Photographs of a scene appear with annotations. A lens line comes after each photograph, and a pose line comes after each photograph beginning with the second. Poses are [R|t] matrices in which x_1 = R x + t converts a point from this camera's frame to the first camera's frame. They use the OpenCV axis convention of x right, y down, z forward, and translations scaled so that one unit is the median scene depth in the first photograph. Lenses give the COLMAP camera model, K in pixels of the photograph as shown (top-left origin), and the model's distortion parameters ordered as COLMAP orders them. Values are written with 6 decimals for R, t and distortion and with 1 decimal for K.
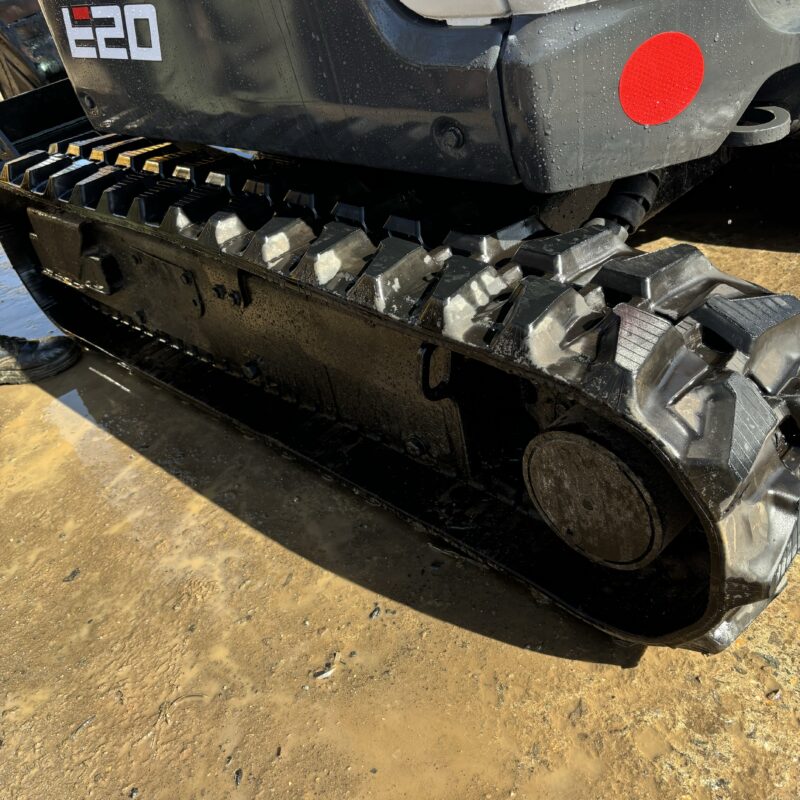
lens RADIAL K [[795.1, 0, 400.0], [0, 795.1, 400.0], [0, 0, 1]] dist [0.006136, -0.007955]
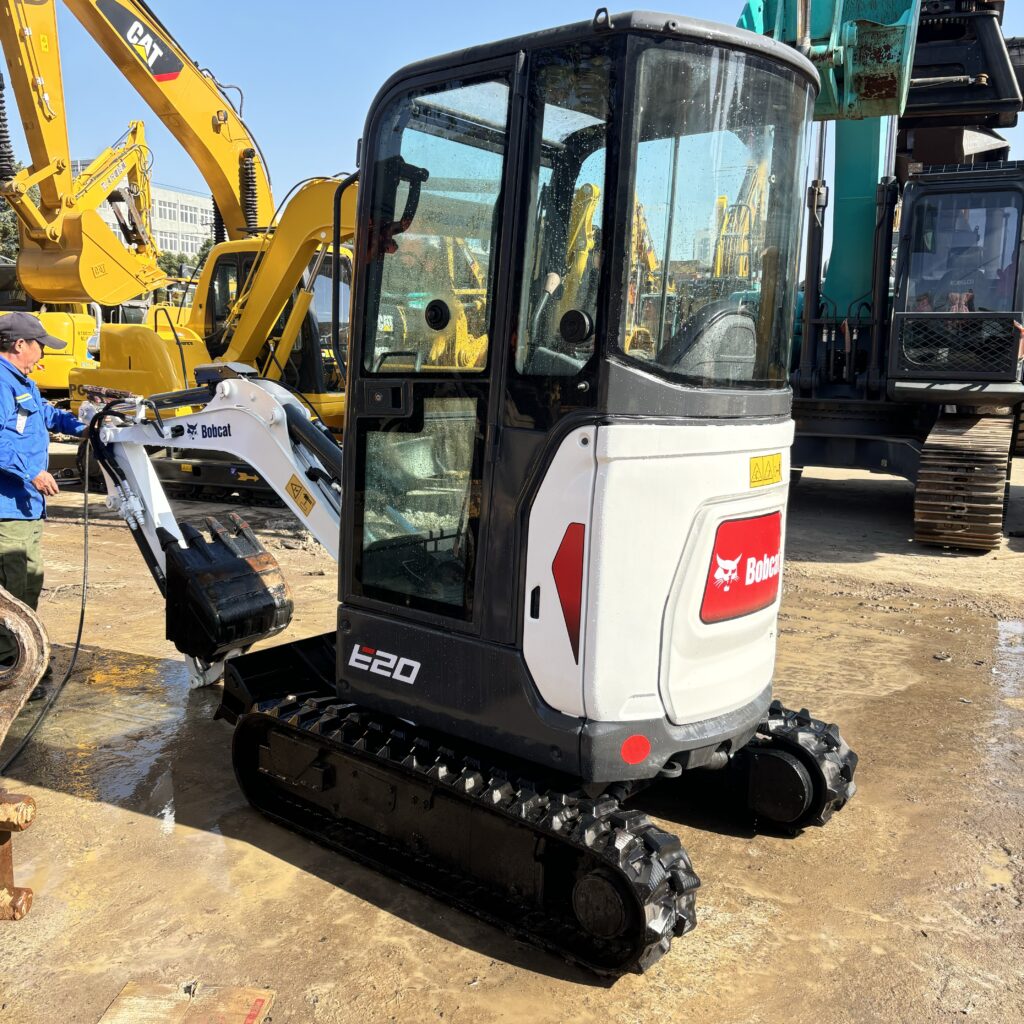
lens RADIAL K [[1067.6, 0, 512.0], [0, 1067.6, 512.0], [0, 0, 1]] dist [0.022788, 0.006001]
pose [[0.967285, 0.204132, 0.150634, -0.707036], [-0.118046, 0.887727, -0.444979, 0.495715], [-0.224557, 0.412640, 0.882781, -2.184546]]
